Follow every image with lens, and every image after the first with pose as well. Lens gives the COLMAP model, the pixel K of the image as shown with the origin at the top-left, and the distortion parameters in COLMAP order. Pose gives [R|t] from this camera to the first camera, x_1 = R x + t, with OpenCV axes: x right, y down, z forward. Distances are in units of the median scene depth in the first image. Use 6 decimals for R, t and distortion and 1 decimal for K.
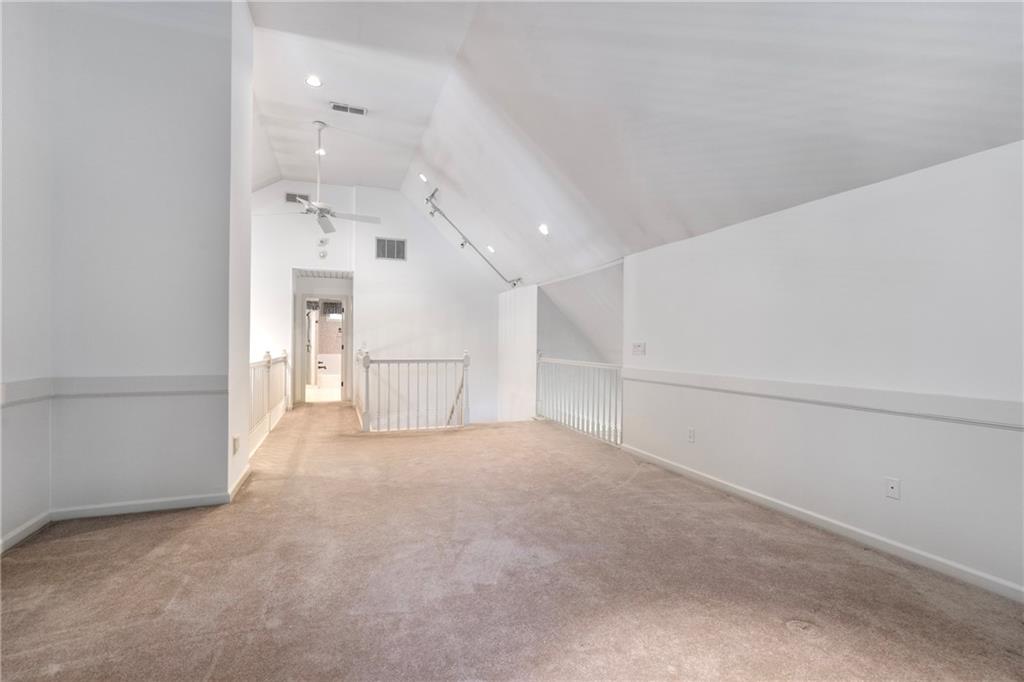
lens RADIAL K [[470.2, 0, 510.8], [0, 470.2, 341.6], [0, 0, 1]] dist [-0.009156, 0.004972]
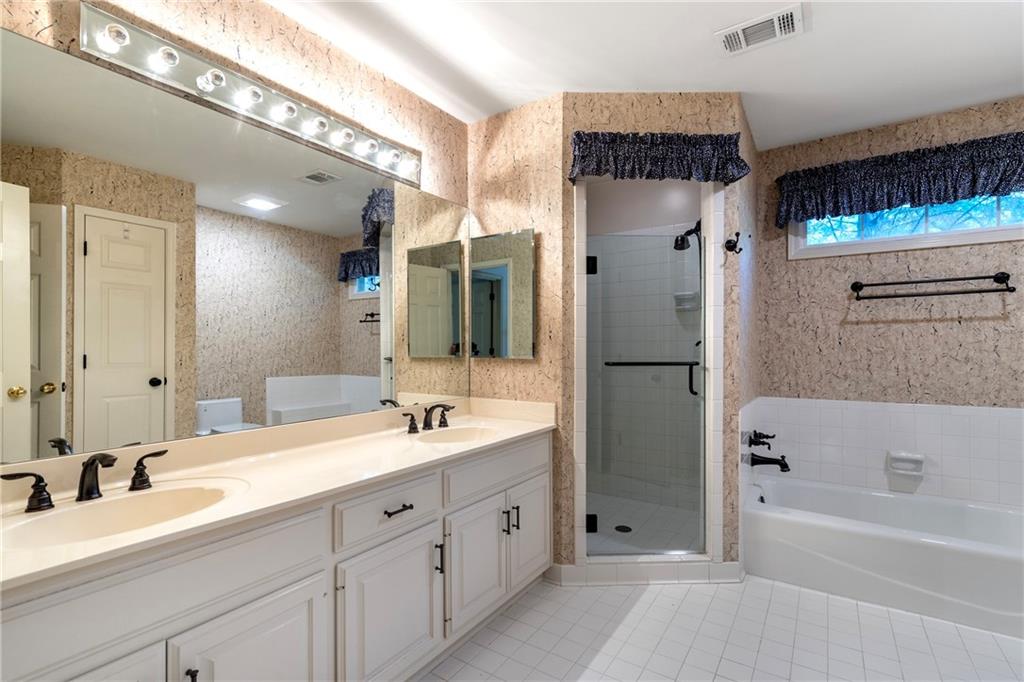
lens RADIAL K [[470.2, 0, 511.8], [0, 470.2, 345.9], [0, 0, 1]] dist [-0.009156, 0.004972]
pose [[0.581759, -0.007576, -0.813326, -0.292408], [0.001934, 0.999967, -0.007931, 0.002190], [0.813359, 0.003041, 0.581755, 0.773787]]
